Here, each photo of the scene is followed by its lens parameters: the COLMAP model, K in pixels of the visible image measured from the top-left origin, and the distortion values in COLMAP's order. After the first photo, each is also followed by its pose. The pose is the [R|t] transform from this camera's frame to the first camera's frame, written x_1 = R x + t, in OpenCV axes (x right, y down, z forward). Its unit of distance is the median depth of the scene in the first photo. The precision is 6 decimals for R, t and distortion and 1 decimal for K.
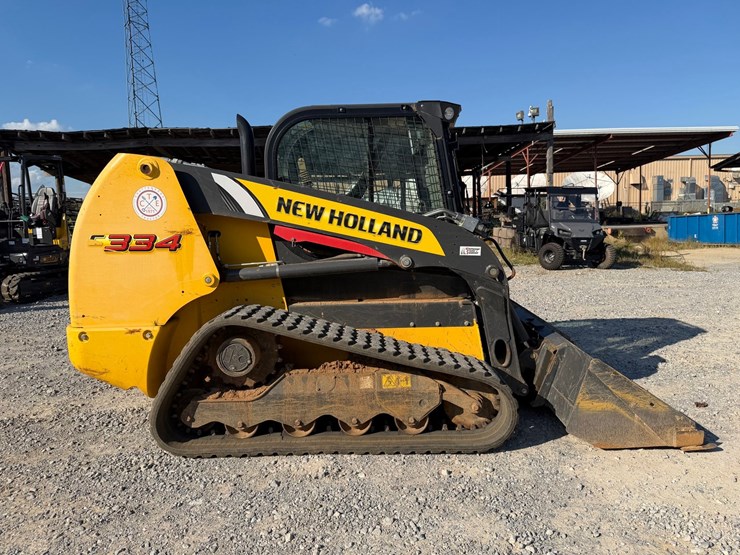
lens RADIAL K [[525.3, 0, 370.0], [0, 525.3, 277.5], [0, 0, 1]] dist [0.083649, -0.106547]
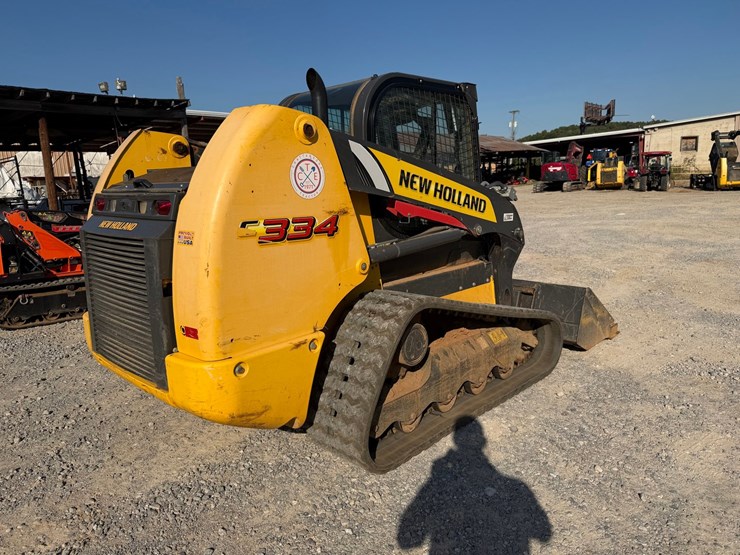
lens RADIAL K [[525.3, 0, 370.0], [0, 525.3, 277.5], [0, 0, 1]] dist [0.083649, -0.106547]
pose [[0.687886, -0.131928, 0.713728, -0.897163], [0.107616, 0.991012, 0.079463, -0.043709], [-0.717796, 0.022147, 0.695901, 0.395996]]
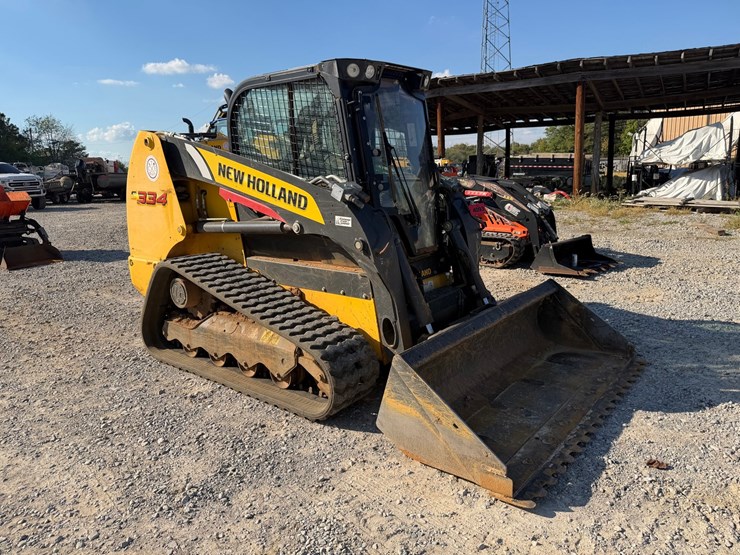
lens RADIAL K [[521.5, 0, 369.2], [0, 521.5, 290.8], [0, 0, 1]] dist [-0.000291, -0.002755]
pose [[0.791784, 0.149181, -0.592303, 0.802921], [-0.067663, 0.985169, 0.157680, -0.078573], [0.607041, -0.084772, 0.790136, 0.275125]]
